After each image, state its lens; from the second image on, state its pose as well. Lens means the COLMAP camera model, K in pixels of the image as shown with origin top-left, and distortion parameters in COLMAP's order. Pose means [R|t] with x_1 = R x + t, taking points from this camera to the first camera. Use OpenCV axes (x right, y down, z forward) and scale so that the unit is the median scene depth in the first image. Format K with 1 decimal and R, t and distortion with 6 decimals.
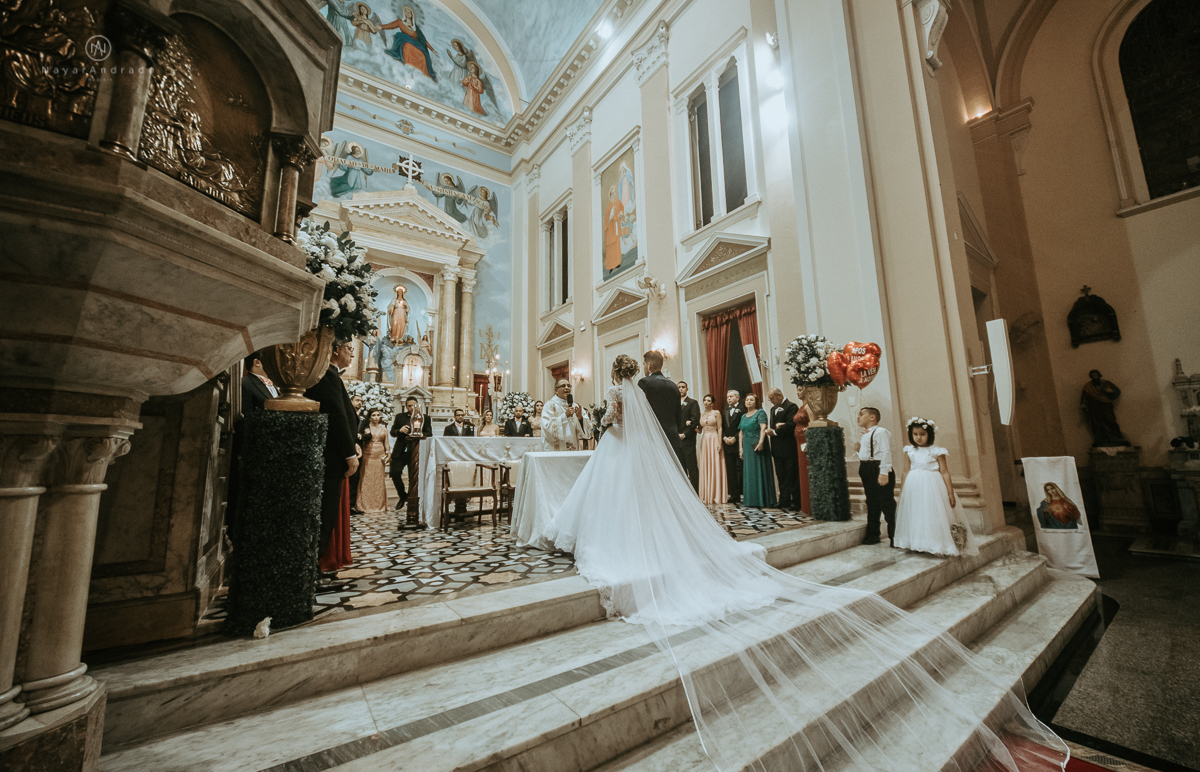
lens RADIAL K [[456.1, 0, 619.9], [0, 456.1, 386.8], [0, 0, 1]] dist [-0.016923, 0.000045]
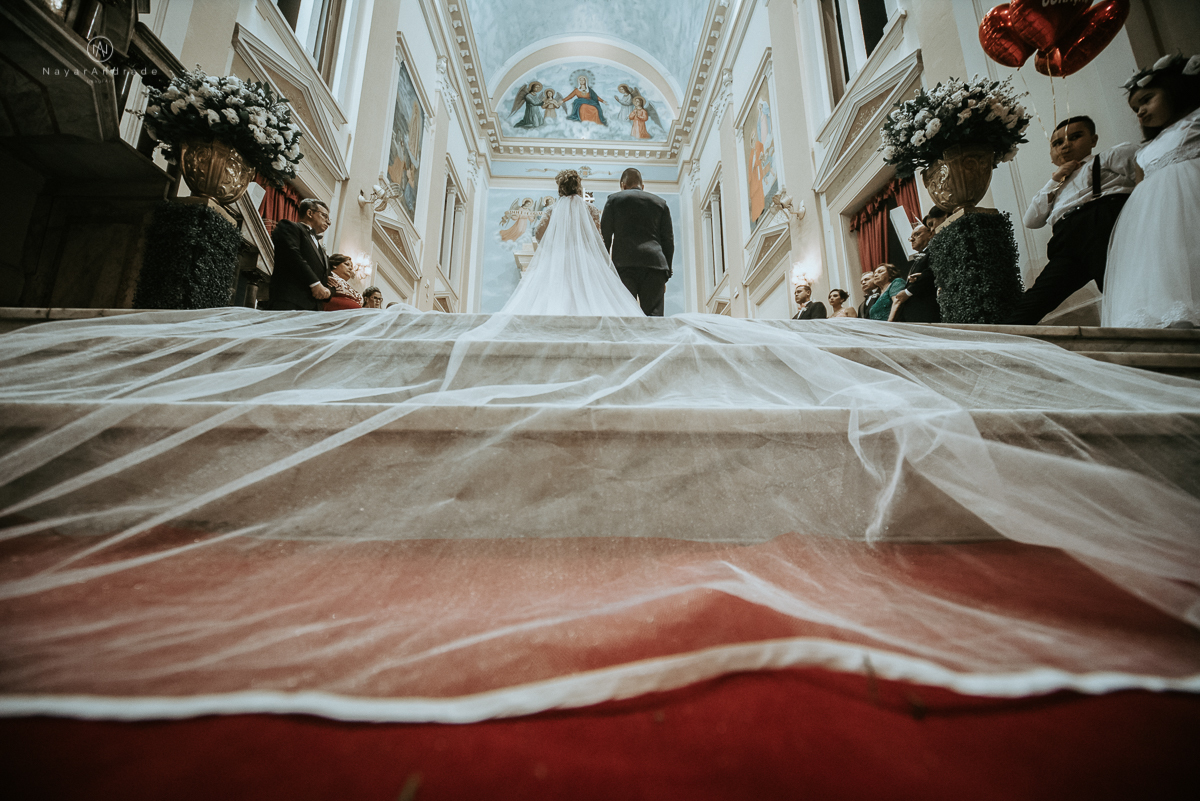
lens RADIAL K [[418.5, 0, 598.8], [0, 418.5, 415.2], [0, 0, 1]] dist [-0.018038, 0.001446]
pose [[0.827141, -0.074876, -0.556984, 0.129401], [0.061877, 0.997193, -0.042165, 0.124287], [0.558577, 0.000412, 0.829453, 0.118366]]
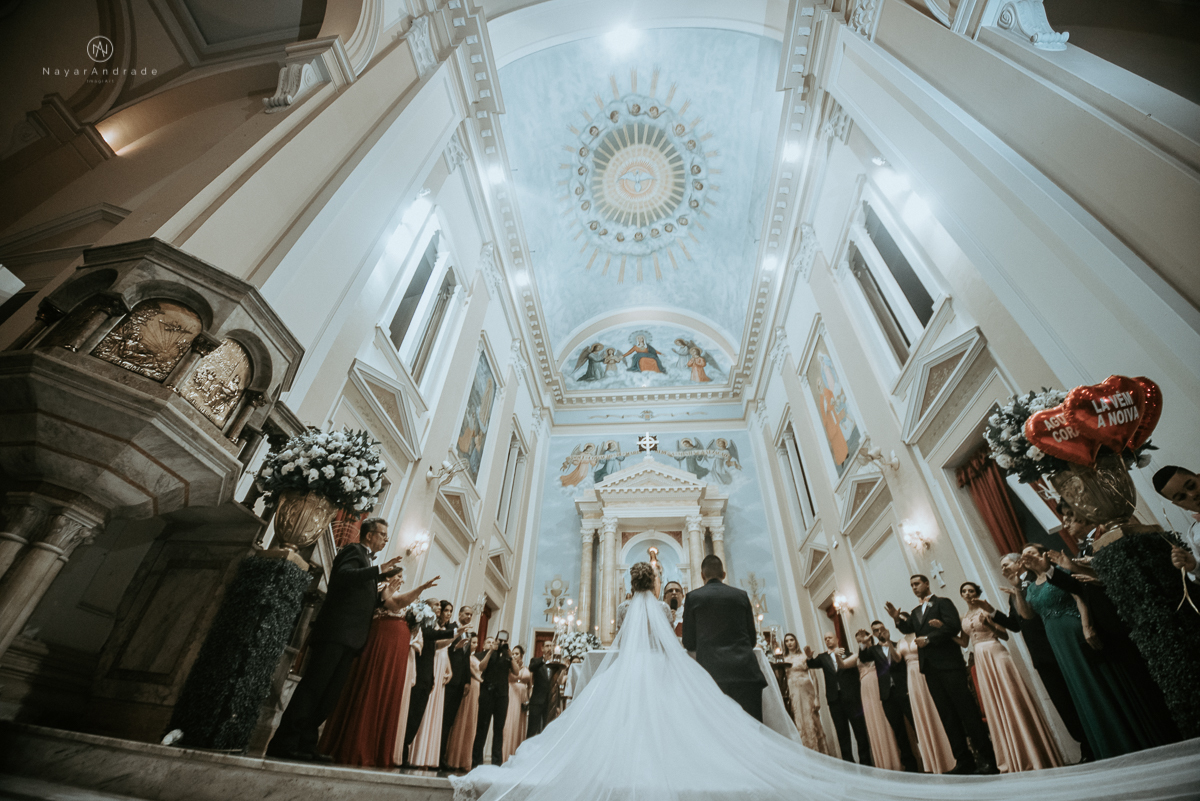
lens RADIAL K [[477.9, 0, 597.8], [0, 477.9, 419.6], [0, 0, 1]] dist [-0.077351, 0.009463]
pose [[0.741592, -0.374736, -0.556429, 0.128896], [0.050973, 0.858516, -0.510247, 0.069104], [0.668911, 0.350032, 0.655771, 0.109703]]
